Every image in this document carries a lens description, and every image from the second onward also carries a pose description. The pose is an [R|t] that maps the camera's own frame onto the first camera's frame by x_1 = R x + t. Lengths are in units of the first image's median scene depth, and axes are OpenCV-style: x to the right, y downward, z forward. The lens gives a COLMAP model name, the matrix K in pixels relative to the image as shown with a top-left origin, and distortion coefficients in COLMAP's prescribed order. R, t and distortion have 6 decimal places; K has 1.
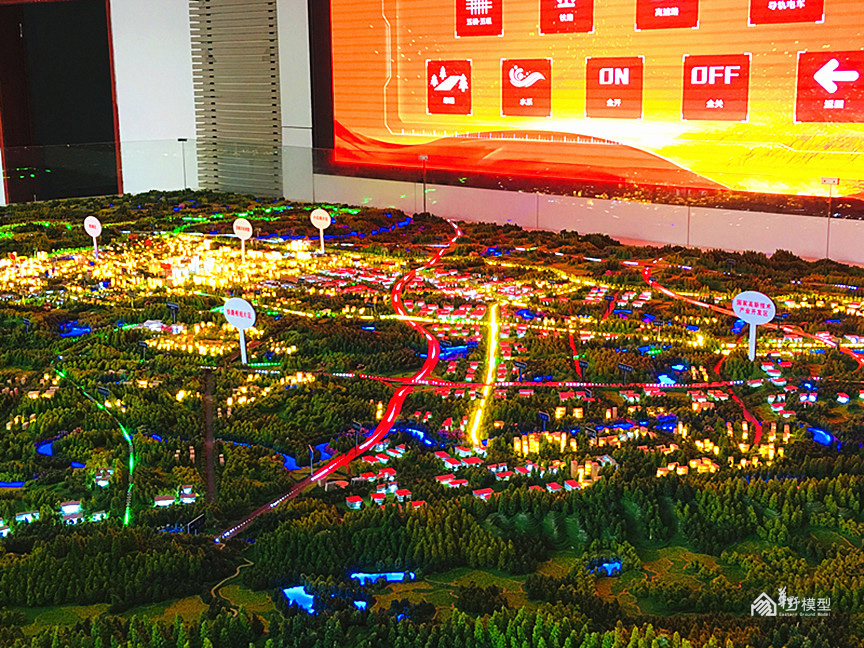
lens RADIAL K [[1168.9, 0, 432.6], [0, 1168.9, 326.0], [0, 0, 1]] dist [0.044242, 0.000000]
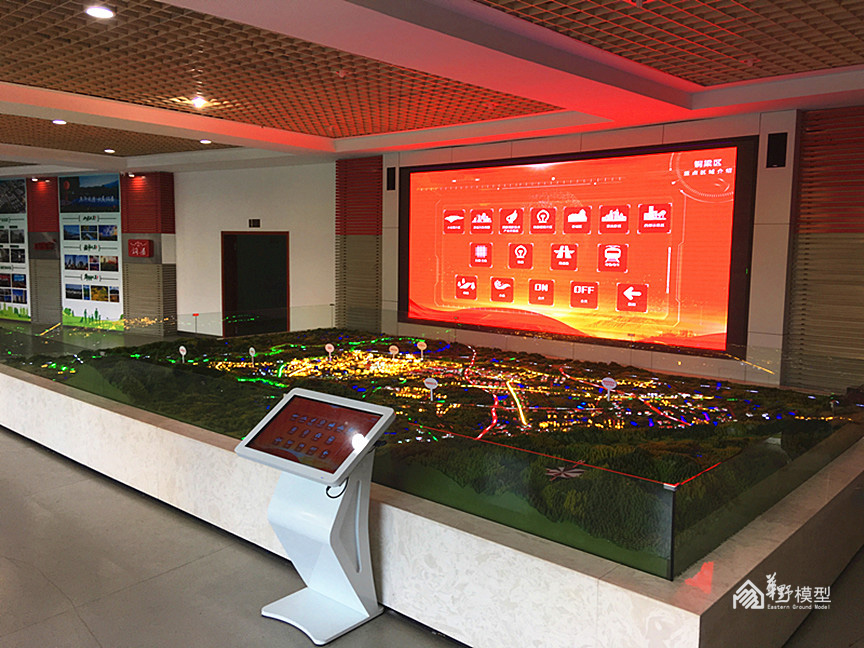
lens RADIAL K [[741.0, 0, 430.3], [0, 741.0, 321.4], [0, 0, 1]] dist [0.014153, -0.005457]
pose [[0.997286, 0.017545, 0.071506, -0.191504], [-0.009790, 0.994169, -0.107384, 0.021847], [-0.072973, 0.106392, 0.991643, -0.511458]]
